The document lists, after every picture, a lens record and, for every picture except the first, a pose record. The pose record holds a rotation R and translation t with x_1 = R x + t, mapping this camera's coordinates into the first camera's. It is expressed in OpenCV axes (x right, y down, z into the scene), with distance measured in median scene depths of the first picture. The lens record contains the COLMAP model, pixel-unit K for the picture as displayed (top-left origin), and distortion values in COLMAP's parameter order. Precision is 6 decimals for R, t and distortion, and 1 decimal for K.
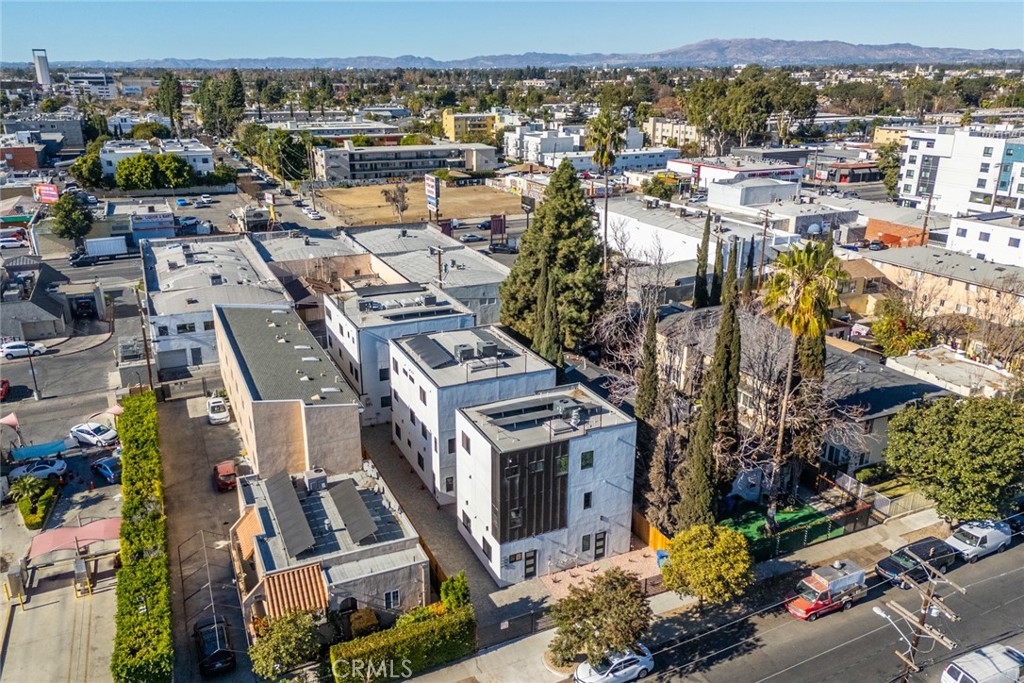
lens RADIAL K [[766.9, 0, 509.5], [0, 766.9, 338.3], [0, 0, 1]] dist [0.009767, -0.006046]
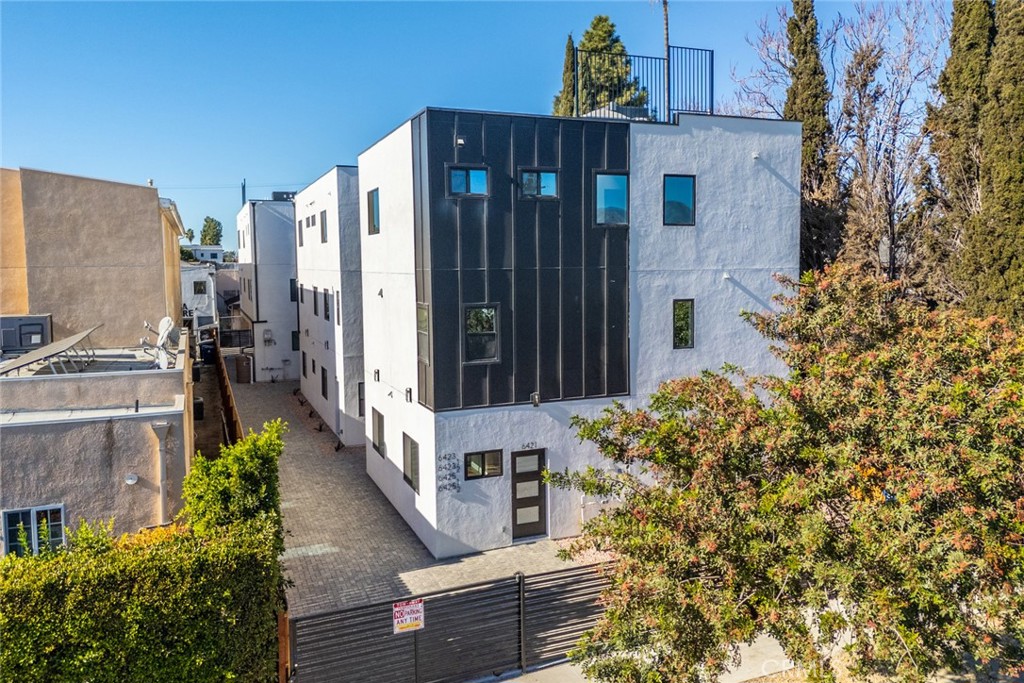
lens RADIAL K [[766.9, 0, 533.2], [0, 766.9, 313.1], [0, 0, 1]] dist [0.009767, -0.006046]
pose [[0.999818, -0.006244, -0.018033, 0.035042], [0.001601, 0.969074, -0.246763, 0.291255], [0.019016, 0.246690, 0.968908, 0.623391]]
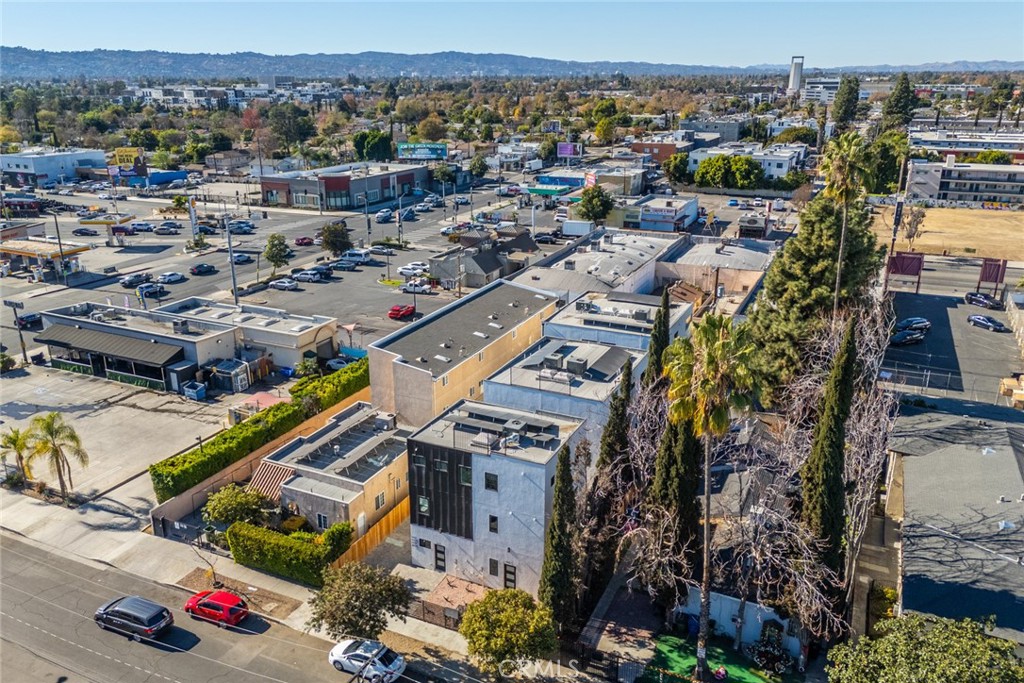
lens RADIAL K [[766.9, 0, 510.8], [0, 766.9, 344.9], [0, 0, 1]] dist [0.009767, -0.006046]
pose [[0.639793, 0.244522, -0.728610, 0.755213], [-0.242512, 0.963833, 0.110514, -0.119449], [0.729282, 0.105991, 0.675954, 0.324734]]
